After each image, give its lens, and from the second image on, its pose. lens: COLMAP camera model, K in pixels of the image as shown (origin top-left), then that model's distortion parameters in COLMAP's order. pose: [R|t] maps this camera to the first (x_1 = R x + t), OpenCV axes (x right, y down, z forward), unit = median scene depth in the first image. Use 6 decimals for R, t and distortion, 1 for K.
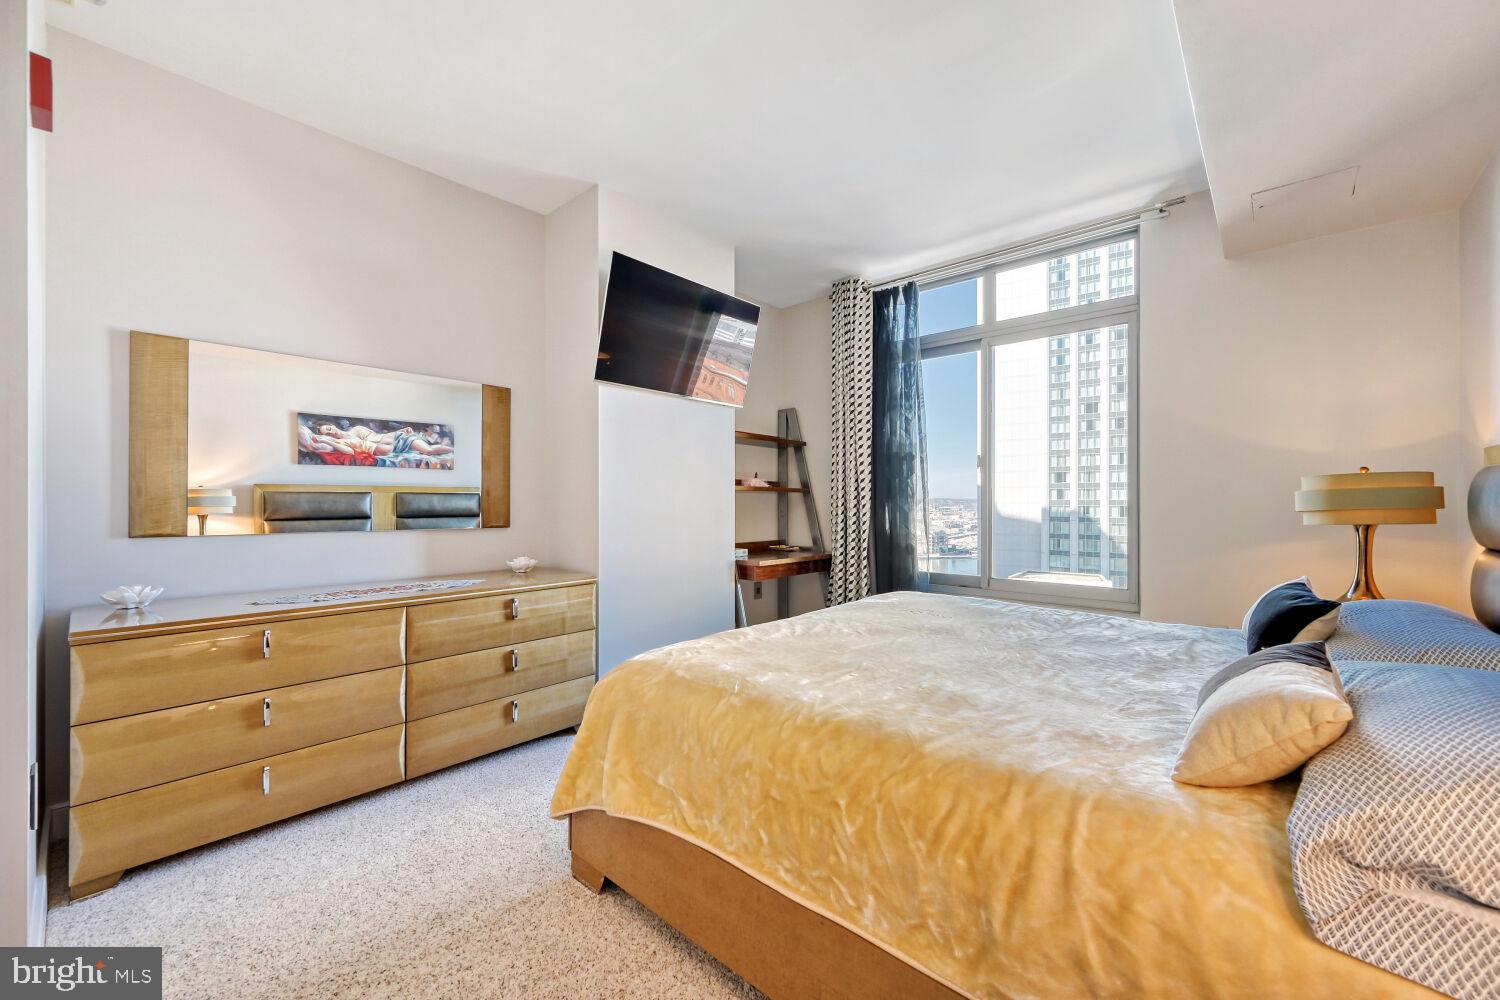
lens RADIAL K [[594.5, 0, 757.4], [0, 594.5, 502.7], [0, 0, 1]] dist [0.000024, -0.000106]
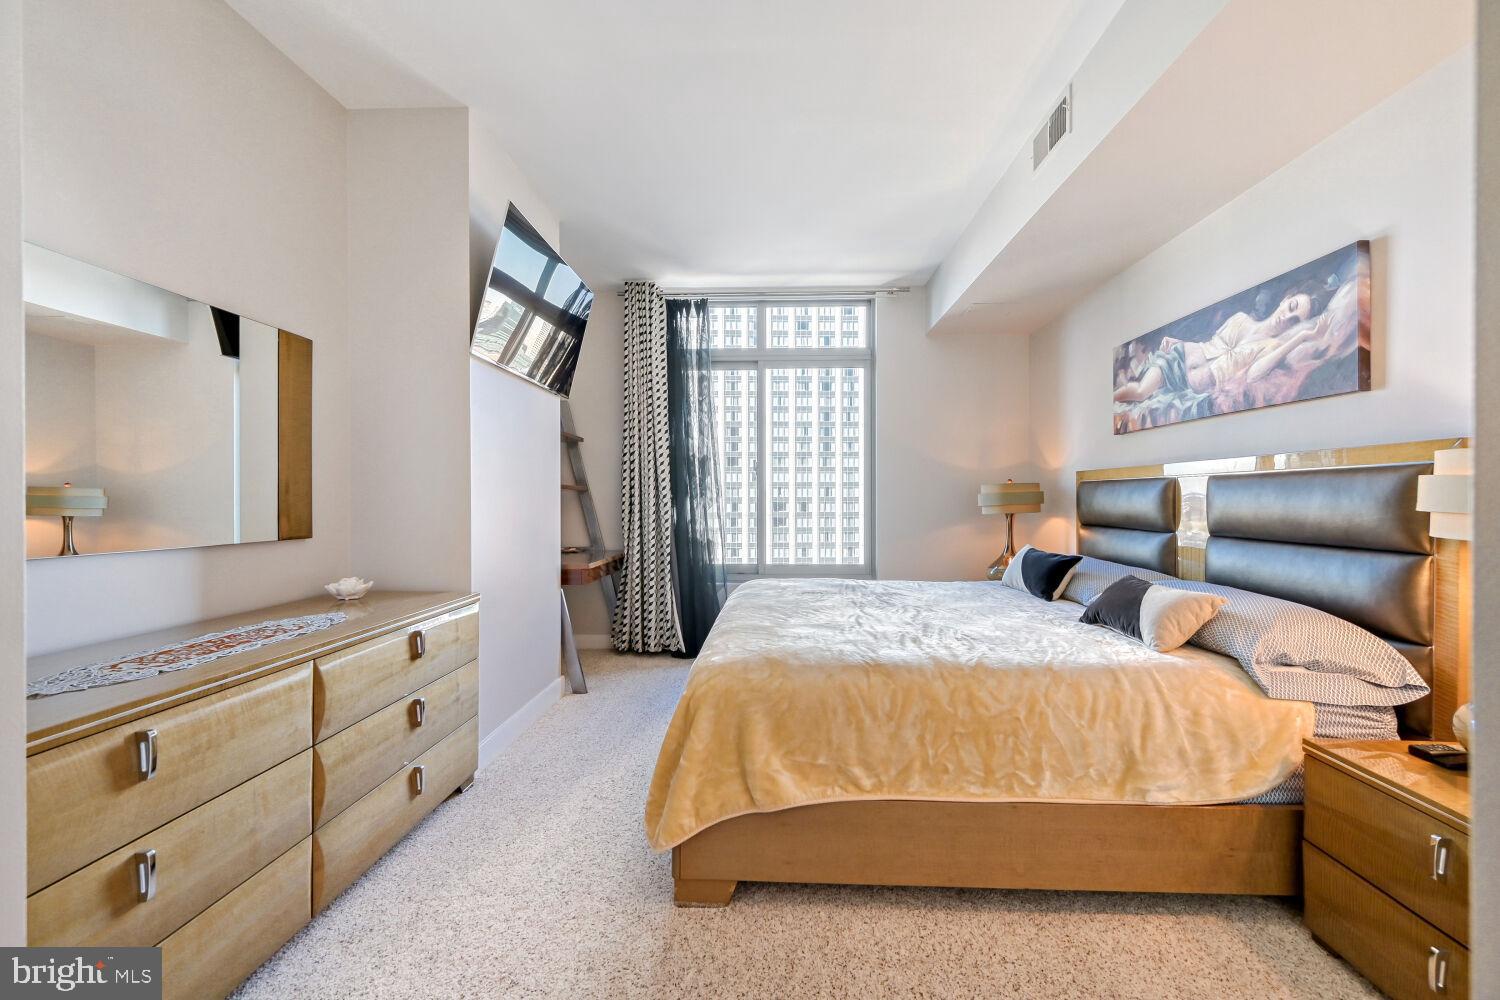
lens RADIAL K [[596.2, 0, 755.5], [0, 596.2, 502.9], [0, 0, 1]] dist [-0.001024, -0.000061]
pose [[0.766111, -0.004671, 0.642691, -0.602474], [0.001189, 0.999982, 0.005851, -0.004893], [-0.642707, -0.003718, 0.766103, 0.157814]]
